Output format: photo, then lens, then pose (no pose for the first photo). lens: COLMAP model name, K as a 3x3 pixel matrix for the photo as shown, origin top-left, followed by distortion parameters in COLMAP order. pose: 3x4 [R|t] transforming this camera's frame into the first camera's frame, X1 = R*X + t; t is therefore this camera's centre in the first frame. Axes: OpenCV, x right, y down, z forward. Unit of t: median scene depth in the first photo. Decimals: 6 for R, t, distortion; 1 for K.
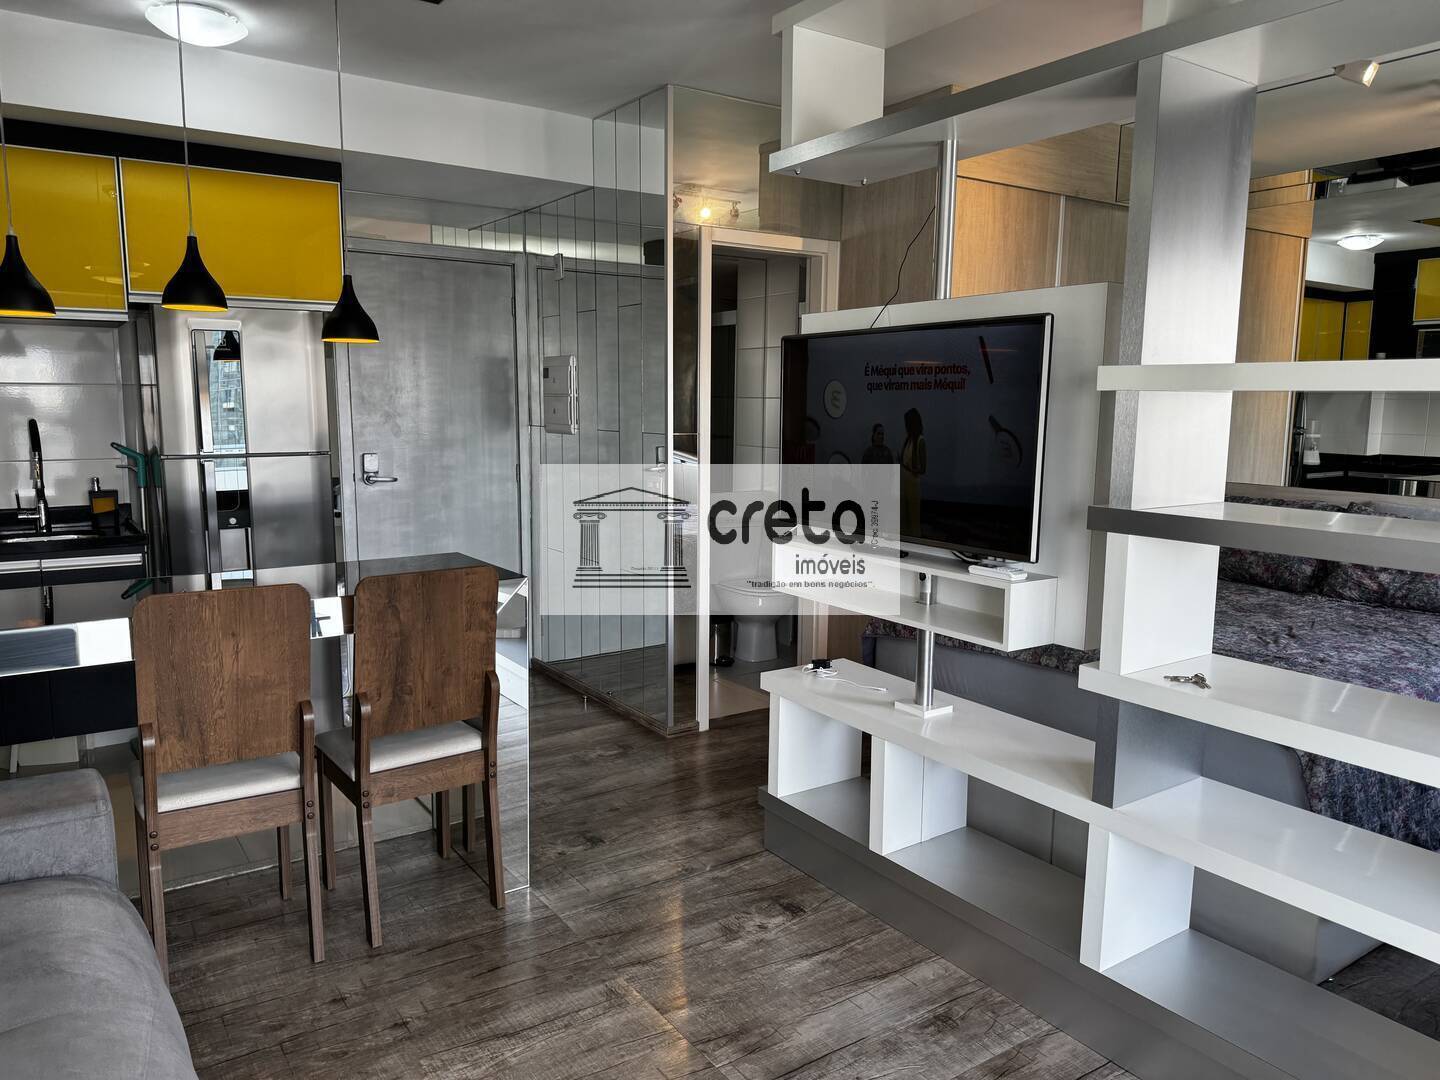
lens RADIAL K [[1020.4, 0, 716.3], [0, 1020.4, 545.7], [0, 0, 1]] dist [0.002945, -0.000865]
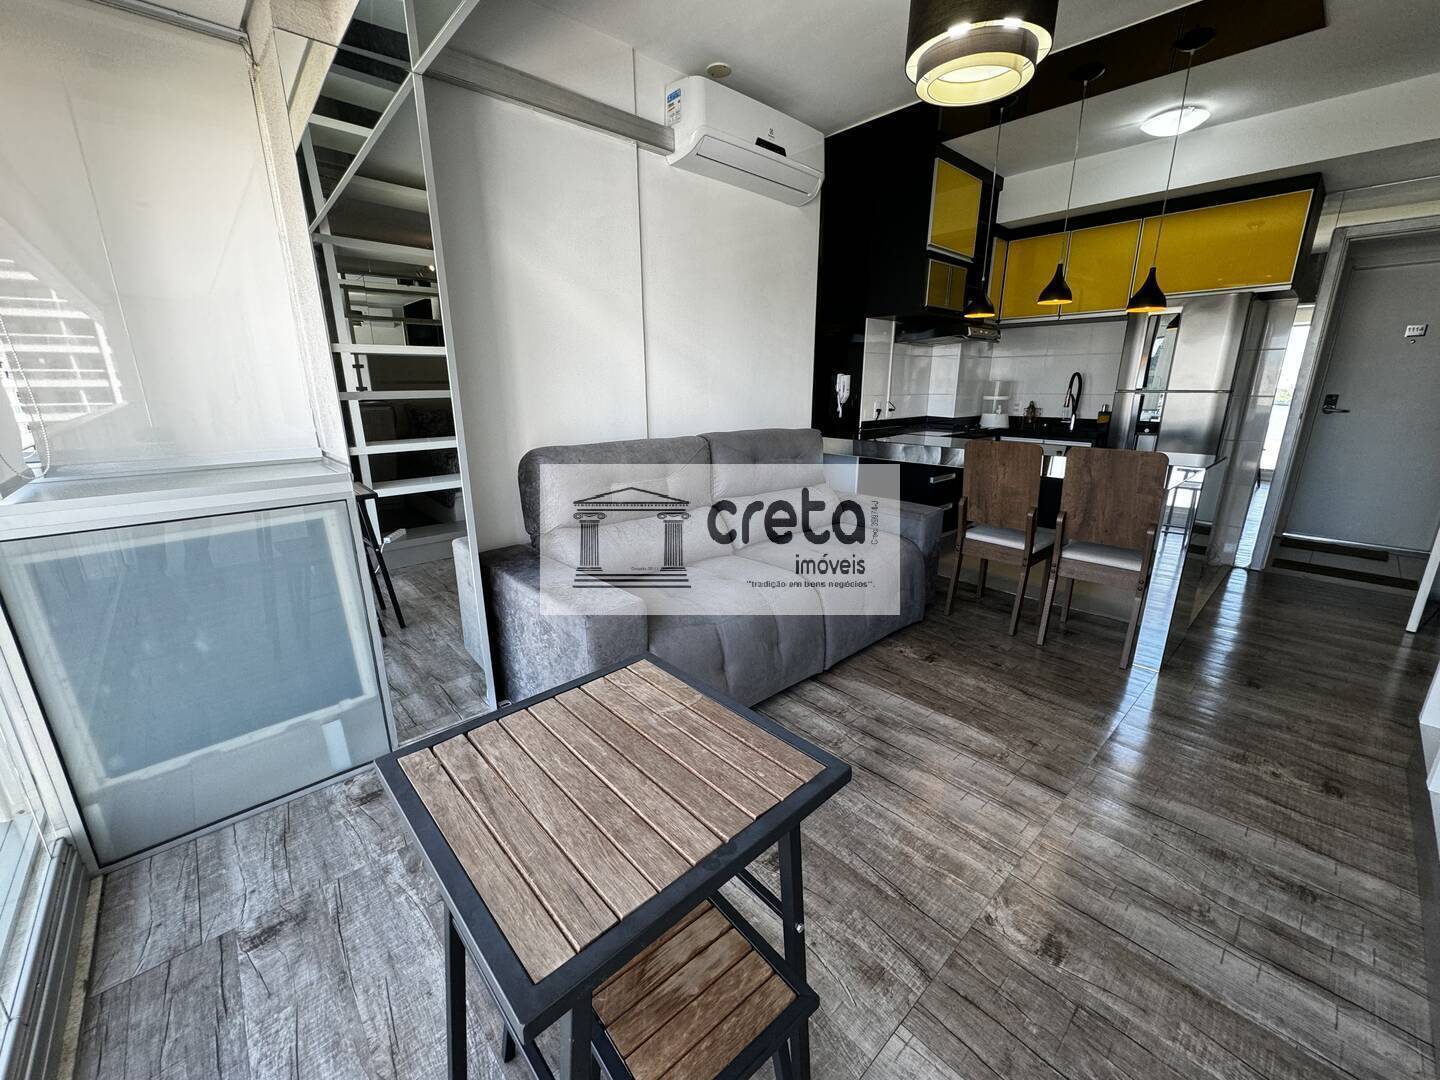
lens RADIAL K [[576.9, 0, 719.6], [0, 576.9, 542.6], [0, 0, 1]] dist [-0.001600, -0.000510]
pose [[0.150341, 0.261420, -0.953445, 0.476120], [-0.141156, 0.960201, 0.241015, 0.028968], [0.978505, 0.098349, 0.181259, 0.172112]]
